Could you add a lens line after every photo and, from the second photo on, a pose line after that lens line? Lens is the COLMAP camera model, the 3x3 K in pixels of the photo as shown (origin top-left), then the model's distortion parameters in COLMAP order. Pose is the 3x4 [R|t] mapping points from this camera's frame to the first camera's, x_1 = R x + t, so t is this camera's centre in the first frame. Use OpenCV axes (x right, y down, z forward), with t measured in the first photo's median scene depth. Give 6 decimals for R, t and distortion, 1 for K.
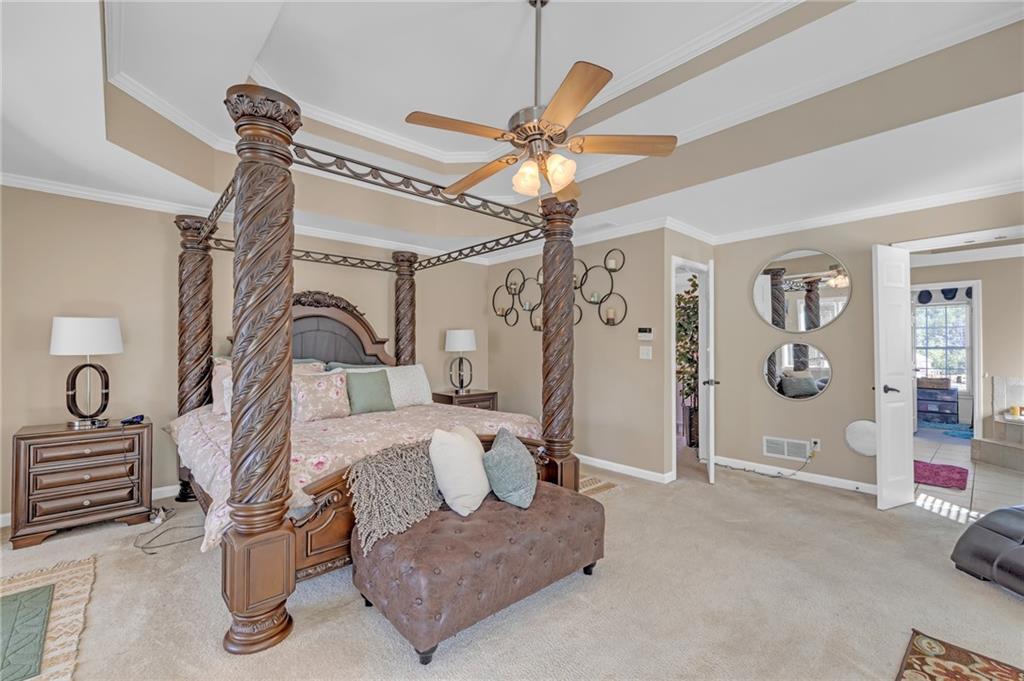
lens RADIAL K [[440.6, 0, 508.9], [0, 440.6, 338.3], [0, 0, 1]] dist [-0.004523, -0.000302]
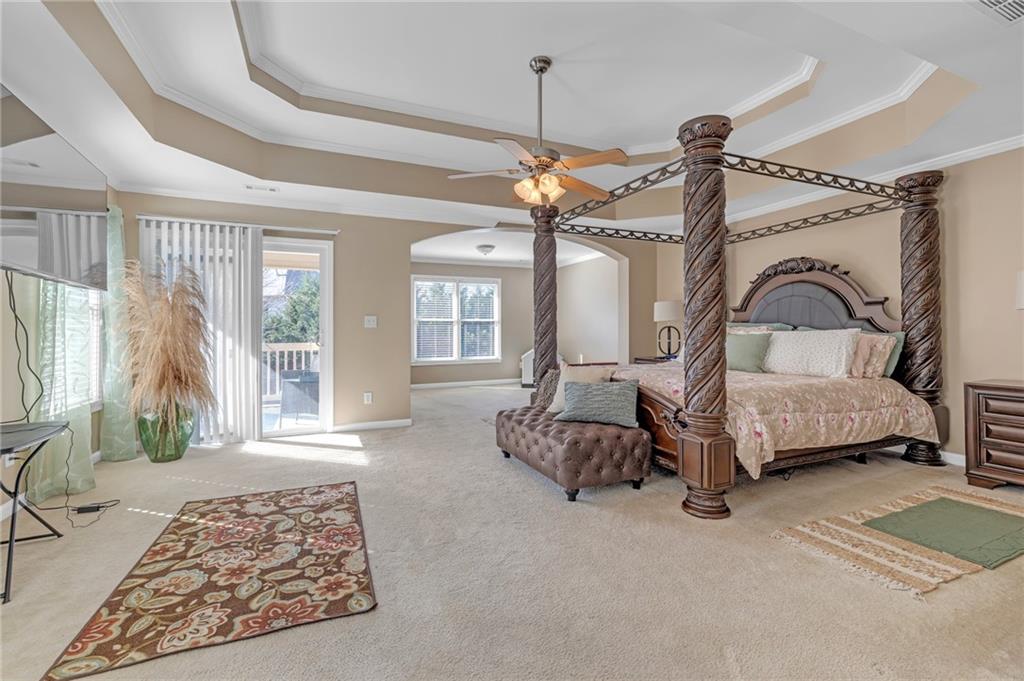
lens RADIAL K [[440.6, 0, 506.8], [0, 440.6, 336.7], [0, 0, 1]] dist [-0.004523, -0.000302]
pose [[-0.303652, 0.020239, -0.952568, 0.933464], [0.024210, 0.999615, 0.013521, 0.059658], [0.952475, -0.018956, -0.304025, 0.849212]]
